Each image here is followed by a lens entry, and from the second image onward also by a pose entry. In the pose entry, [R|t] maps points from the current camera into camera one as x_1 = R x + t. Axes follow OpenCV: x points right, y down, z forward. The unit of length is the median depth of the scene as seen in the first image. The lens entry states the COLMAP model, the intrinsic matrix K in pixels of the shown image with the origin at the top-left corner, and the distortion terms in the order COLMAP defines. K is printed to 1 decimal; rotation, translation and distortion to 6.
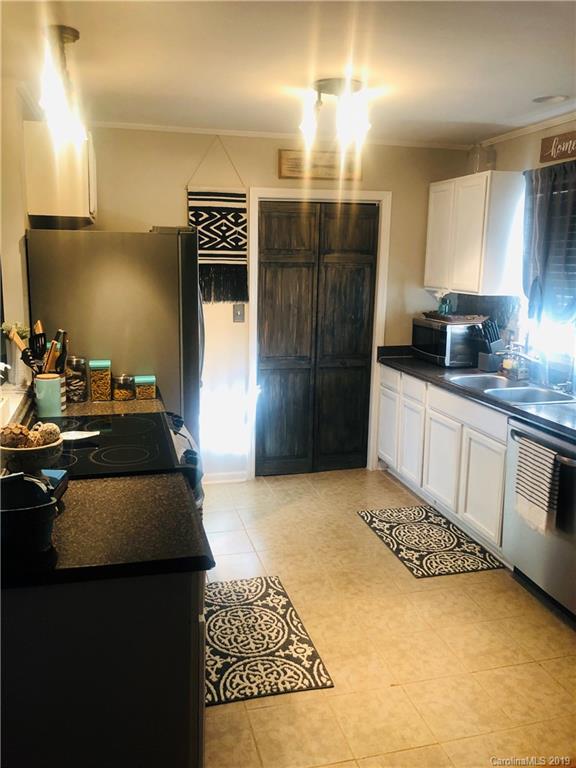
lens RADIAL K [[627.1, 0, 281.9], [0, 627.1, 383.2], [0, 0, 1]] dist [0.013470, -0.000730]
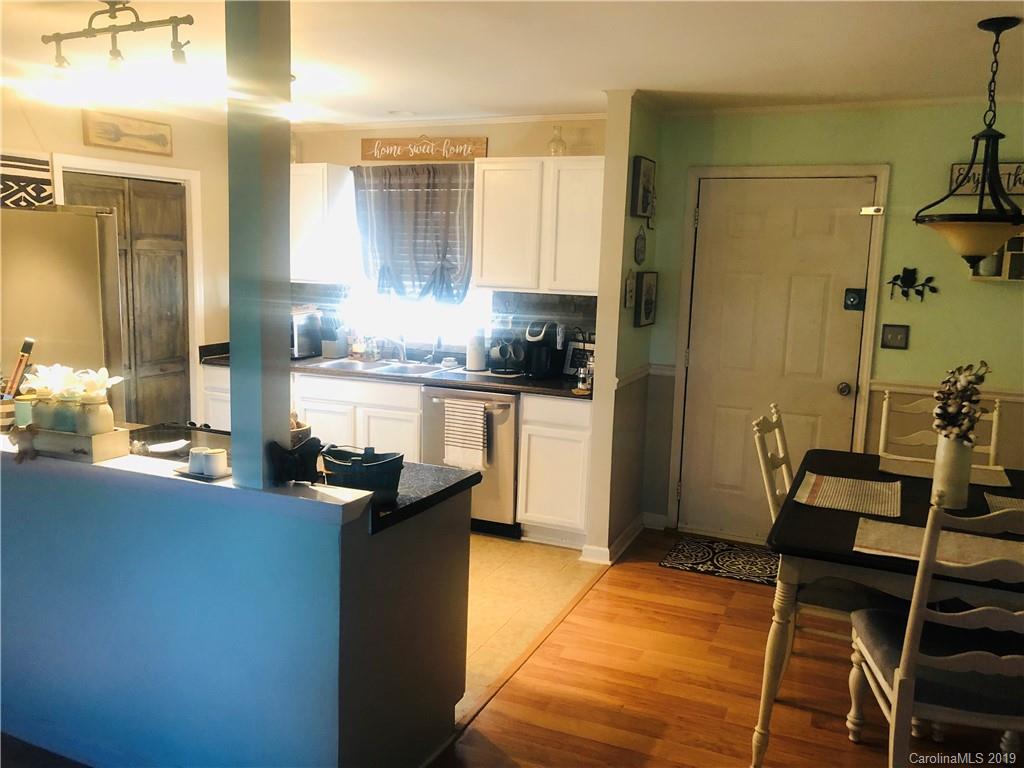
lens RADIAL K [[836.2, 0, 515.2], [0, 836.2, 383.7], [0, 0, 1]] dist [0.013470, -0.000730]
pose [[0.623033, -0.117942, 0.773253, -0.528838], [0.140381, 0.989376, 0.037797, 0.011493], [-0.769495, 0.085002, 0.632971, -0.073946]]
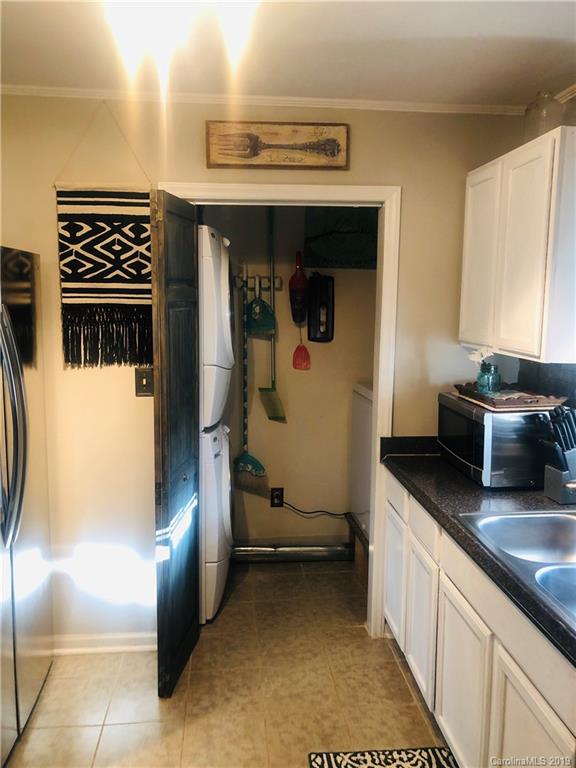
lens RADIAL K [[627.1, 0, 290.0], [0, 627.1, 377.6], [0, 0, 1]] dist [0.013470, -0.000730]
pose [[0.987462, 0.016780, -0.156961, 0.177243], [-0.027828, 0.997266, -0.068458, -0.079754], [0.155383, 0.071967, 0.985229, 0.419071]]
